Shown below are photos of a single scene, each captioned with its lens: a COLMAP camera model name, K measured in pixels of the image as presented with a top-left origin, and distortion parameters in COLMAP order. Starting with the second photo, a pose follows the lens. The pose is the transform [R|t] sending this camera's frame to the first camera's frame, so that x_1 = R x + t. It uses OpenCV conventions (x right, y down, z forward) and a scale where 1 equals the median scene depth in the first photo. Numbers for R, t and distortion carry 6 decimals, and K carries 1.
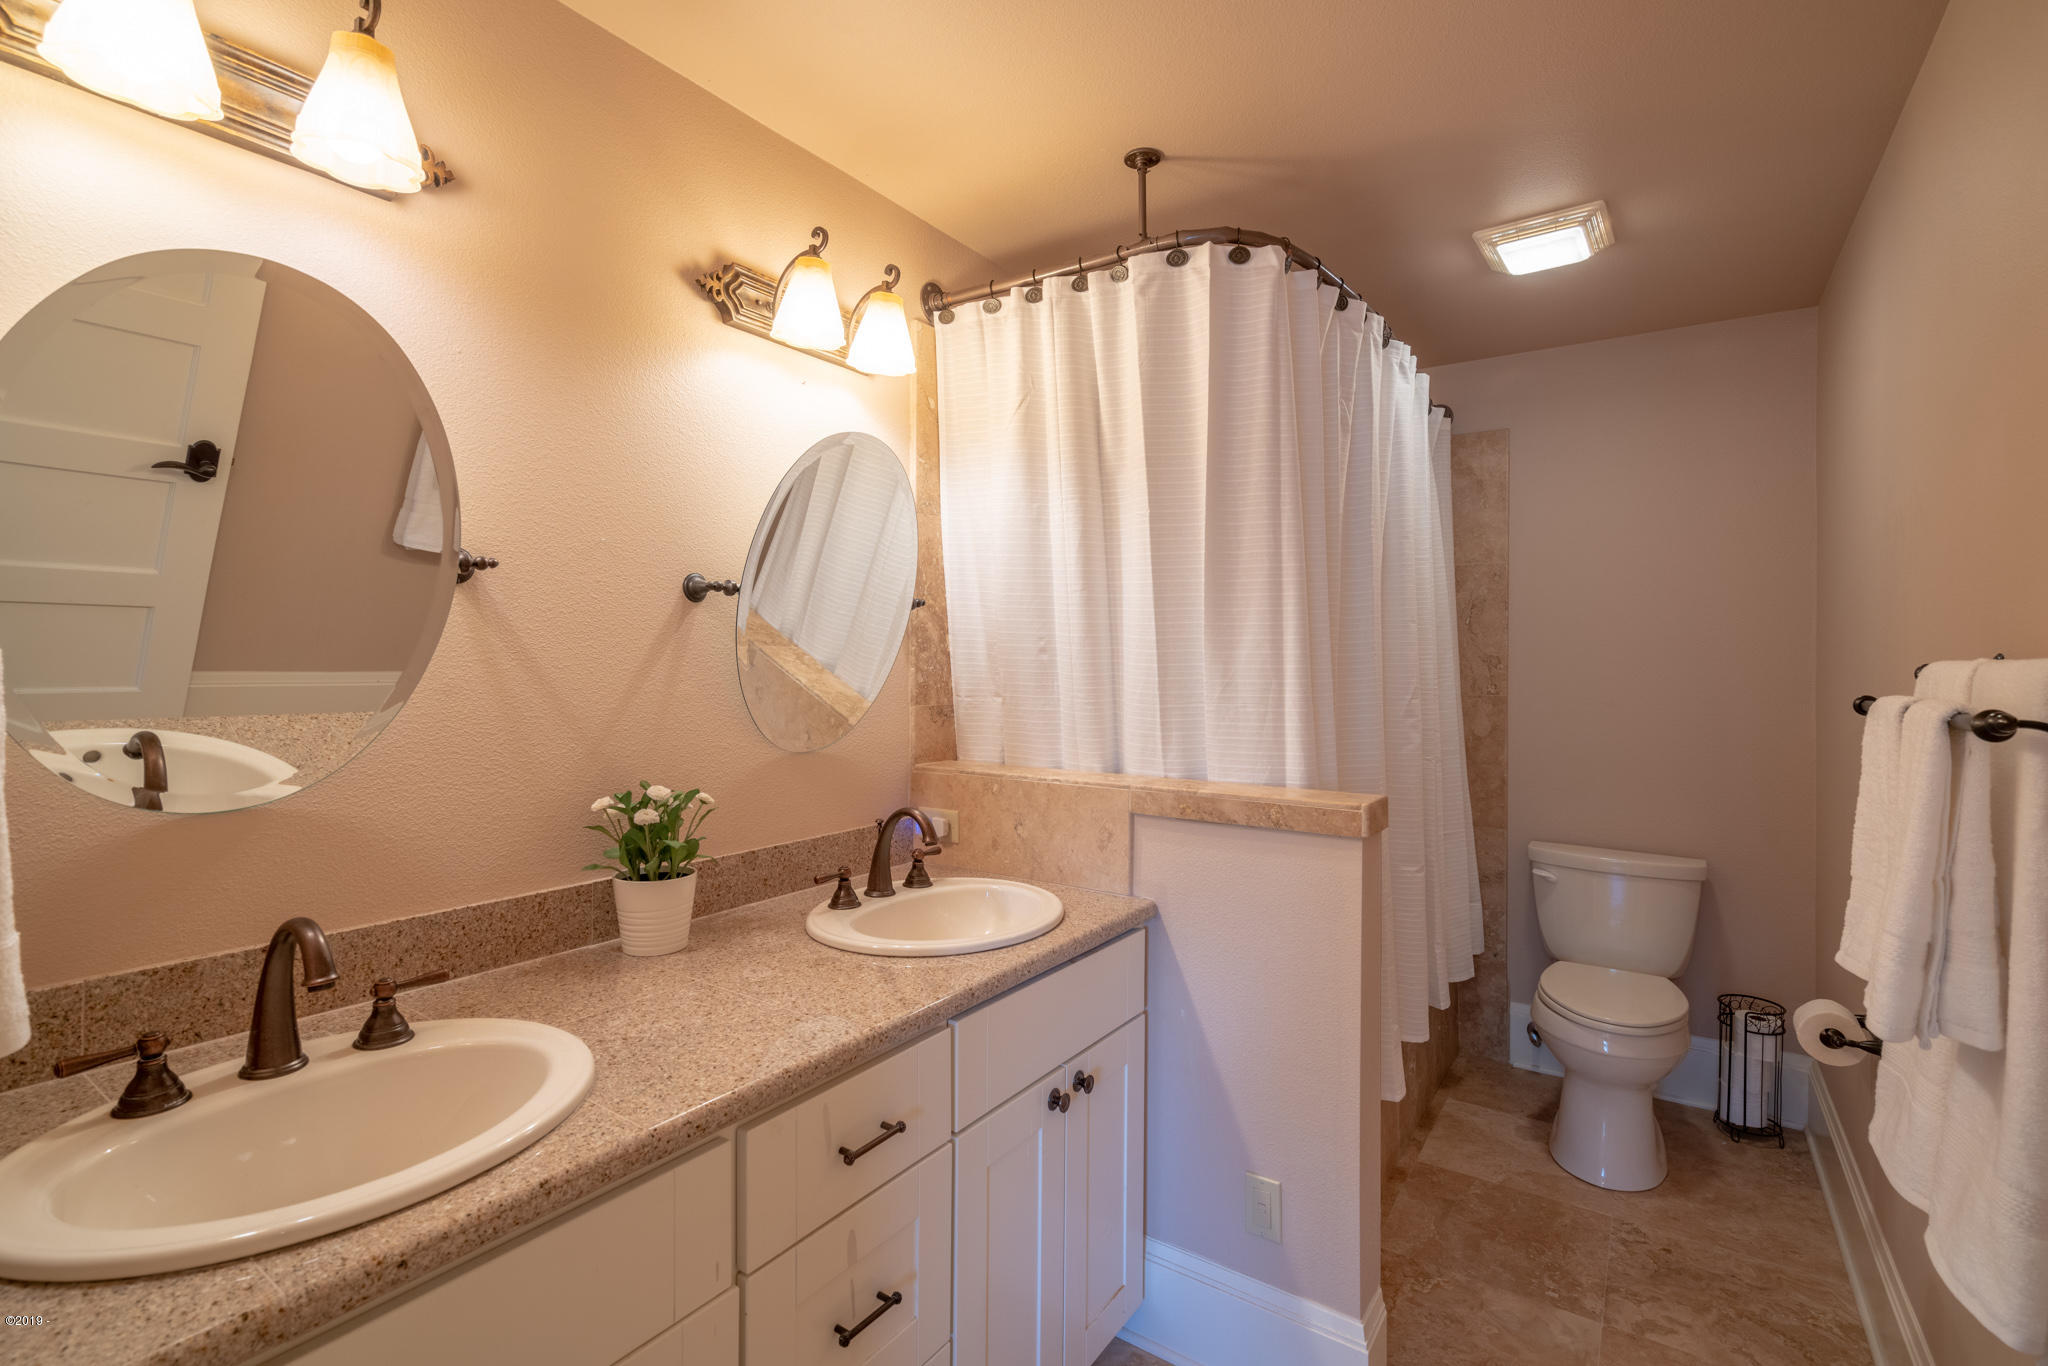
lens RADIAL K [[926.8, 0, 1031.8], [0, 926.8, 678.9], [0, 0, 1]] dist [-0.003312, 0.000555]
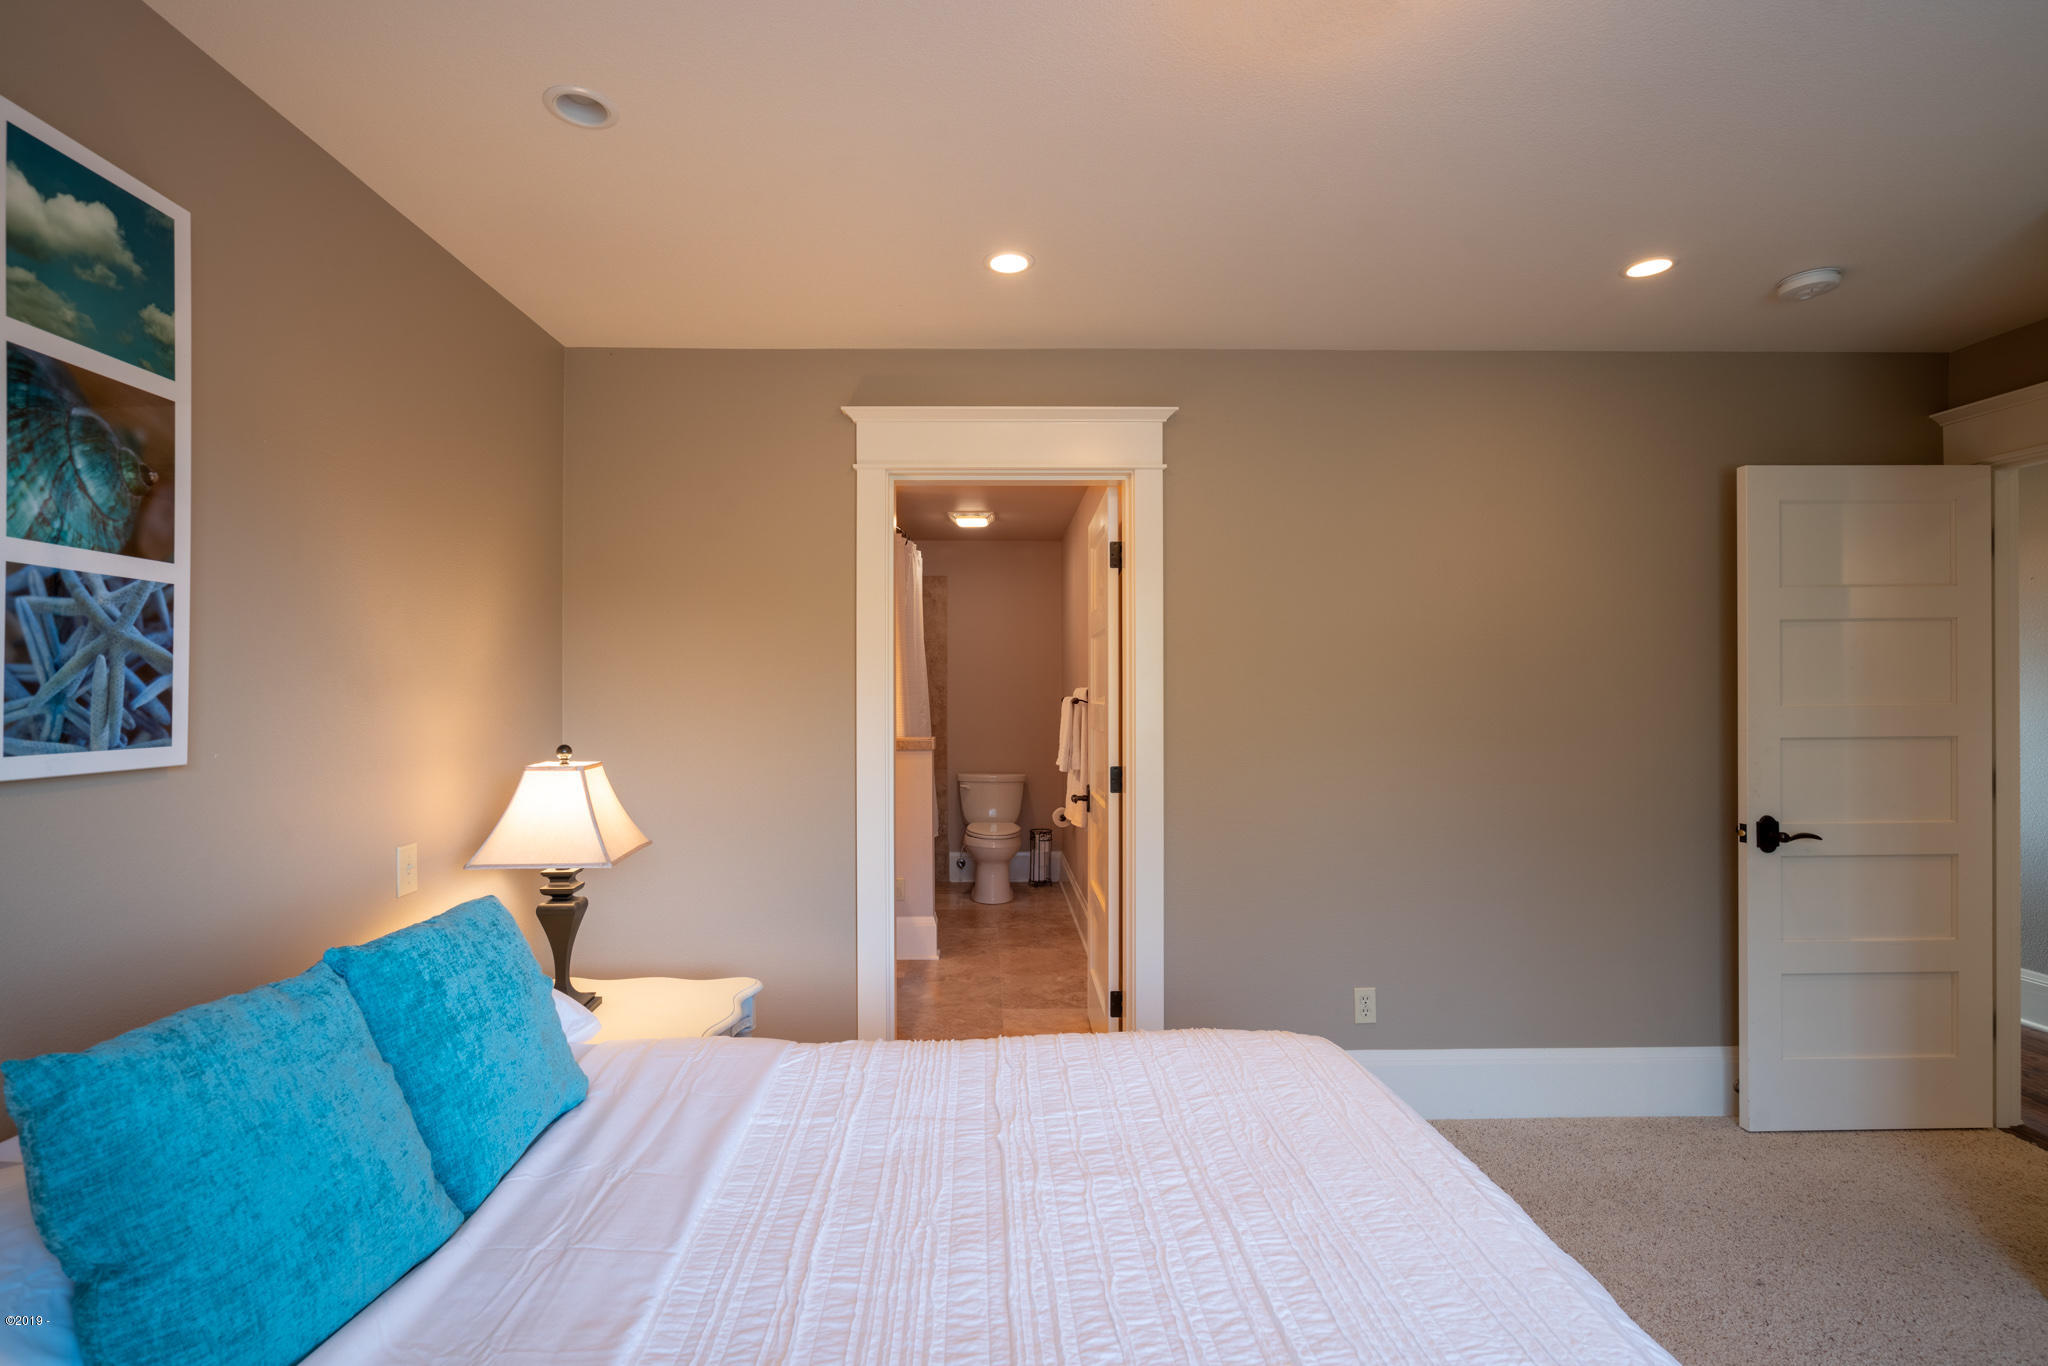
lens RADIAL K [[926.8, 0, 1020.9], [0, 926.8, 684.3], [0, 0, 1]] dist [-0.003312, 0.000555]
pose [[0.805488, 0.003413, 0.592603, -0.704532], [0.004729, 0.999915, -0.012188, -0.002611], [-0.592594, 0.012619, 0.805403, -0.930537]]
